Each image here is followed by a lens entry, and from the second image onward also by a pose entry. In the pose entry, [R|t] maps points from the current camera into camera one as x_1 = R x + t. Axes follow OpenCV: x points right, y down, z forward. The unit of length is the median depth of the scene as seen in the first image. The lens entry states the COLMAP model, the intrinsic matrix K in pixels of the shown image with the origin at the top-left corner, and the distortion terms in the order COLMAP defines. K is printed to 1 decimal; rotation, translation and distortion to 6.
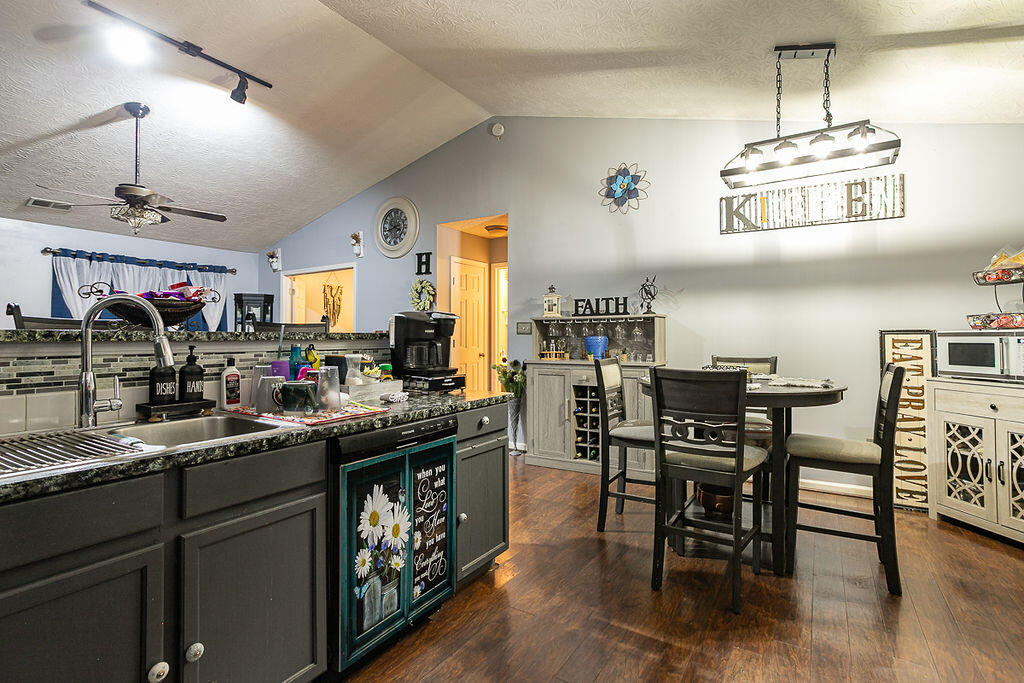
lens RADIAL K [[500.6, 0, 509.6], [0, 500.6, 328.4], [0, 0, 1]] dist [-0.036119, 0.017003]
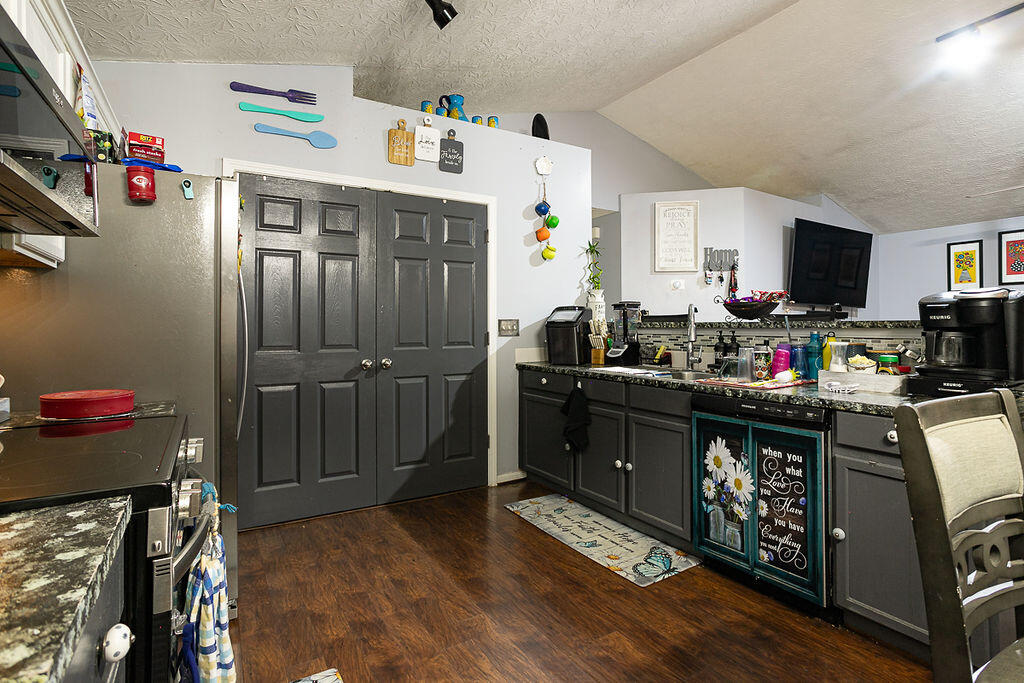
lens RADIAL K [[500.6, 0, 505.3], [0, 500.6, 317.9], [0, 0, 1]] dist [-0.036119, 0.017003]
pose [[-0.449674, -0.016413, -0.893042, 0.567139], [0.015675, 0.999532, -0.026263, 0.011730], [0.893055, -0.025809, -0.449206, 0.530380]]
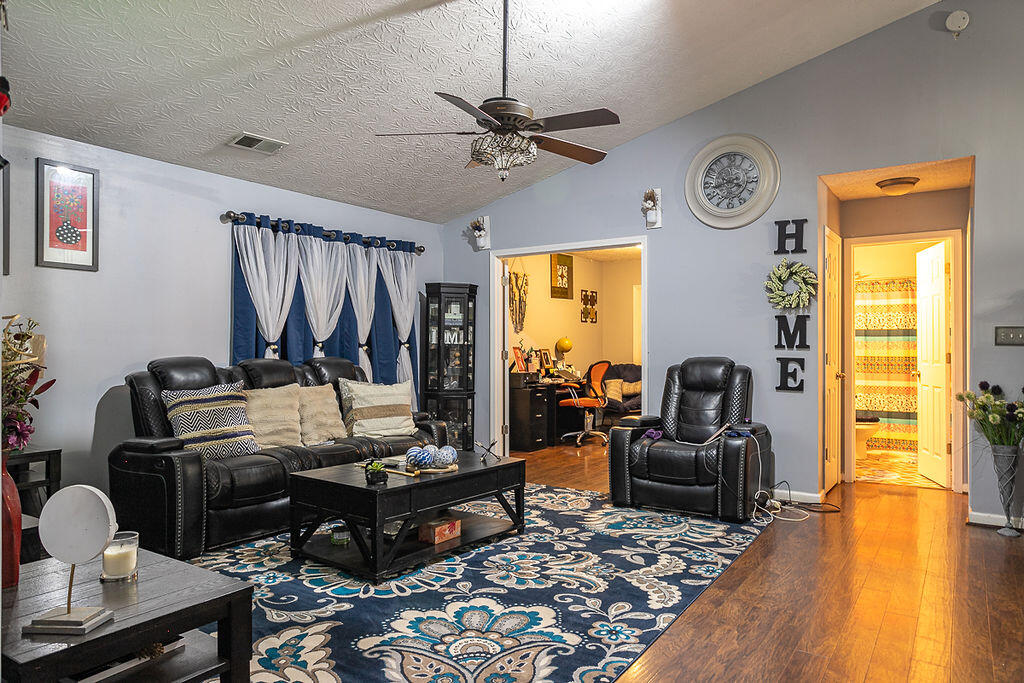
lens RADIAL K [[679.8, 0, 505.2], [0, 679.8, 344.3], [0, 0, 1]] dist [-0.005320, 0.008427]
pose [[0.999352, 0.003368, -0.035847, -0.864907], [-0.002850, 0.999891, 0.014486, -0.001684], [0.035892, -0.014374, 0.999252, 0.167950]]
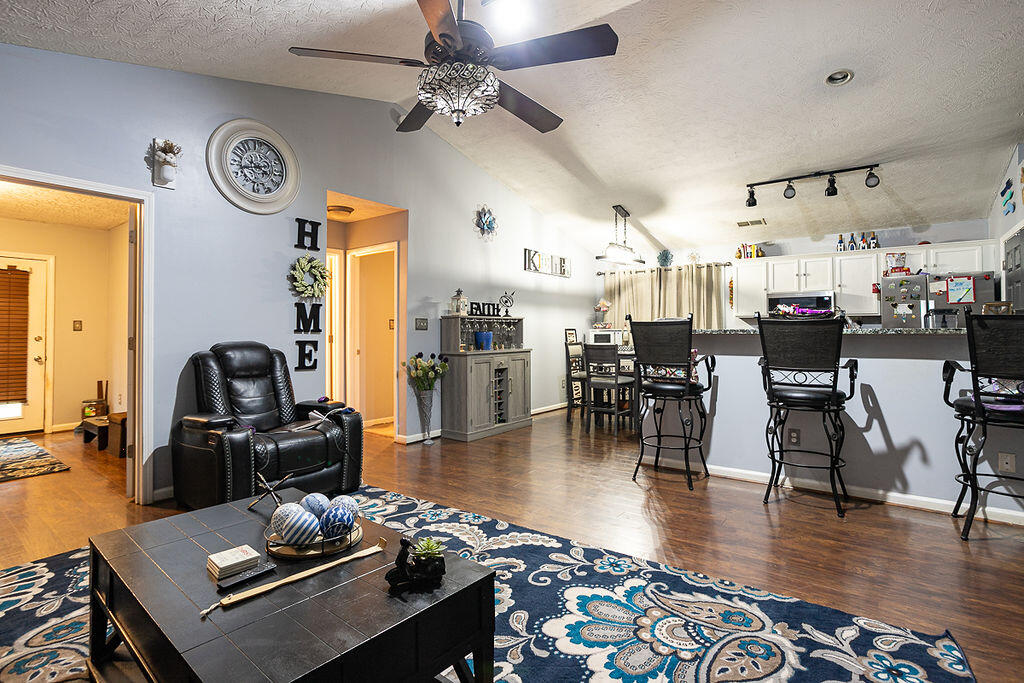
lens RADIAL K [[500.6, 0, 518.3], [0, 500.6, 324.2], [0, 0, 1]] dist [-0.036119, 0.017003]
pose [[0.077352, 0.013673, 0.996910, -1.494163], [-0.013090, 0.999834, -0.012697, 0.015278], [-0.996918, -0.012068, 0.077518, 1.063024]]
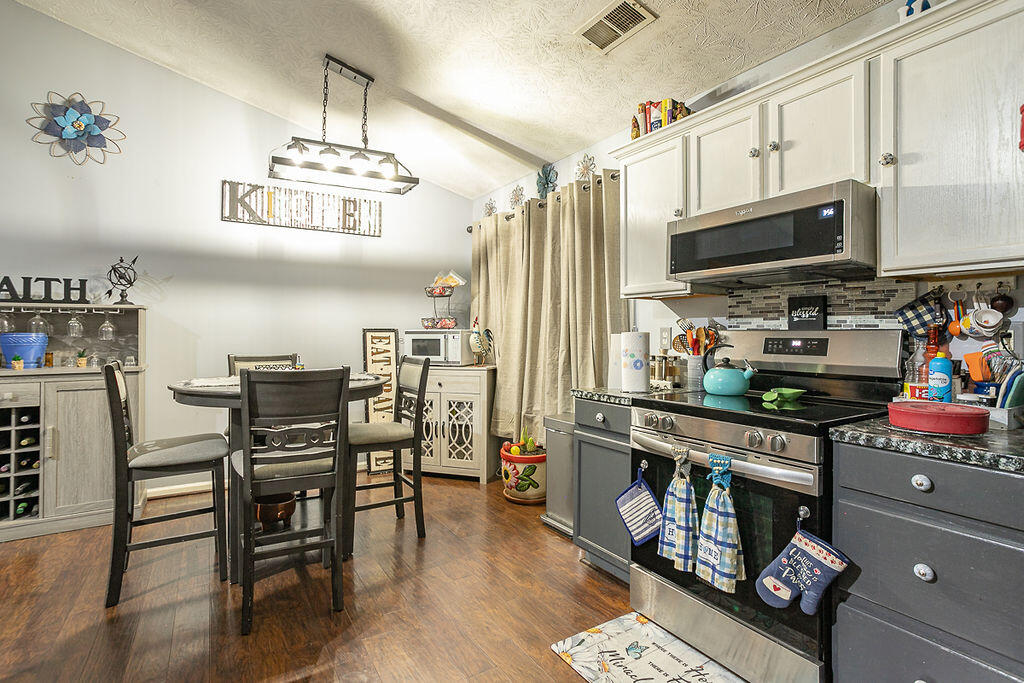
lens RADIAL K [[500.6, 0, 512.3], [0, 500.6, 328.4], [0, 0, 1]] dist [-0.036119, 0.017003]
pose [[0.435612, 0.010989, 0.900067, -0.179758], [-0.016017, 0.999862, -0.004456, 0.002709], [-0.899992, -0.012475, 0.435728, 0.155783]]
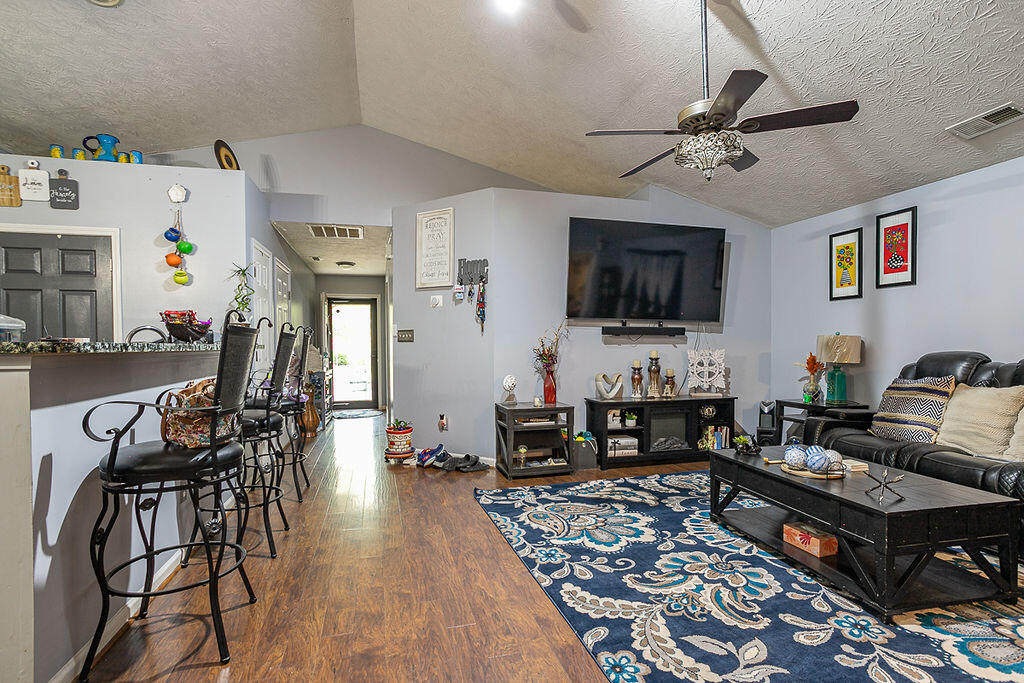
lens RADIAL K [[500.6, 0, 514.5], [0, 500.6, 363.6], [0, 0, 1]] dist [-0.036119, 0.017003]
pose [[-0.676480, 0.030603, -0.735825, -0.149140], [0.019501, 0.999530, 0.023642, 0.026236], [0.736203, 0.001644, -0.676759, 1.472671]]
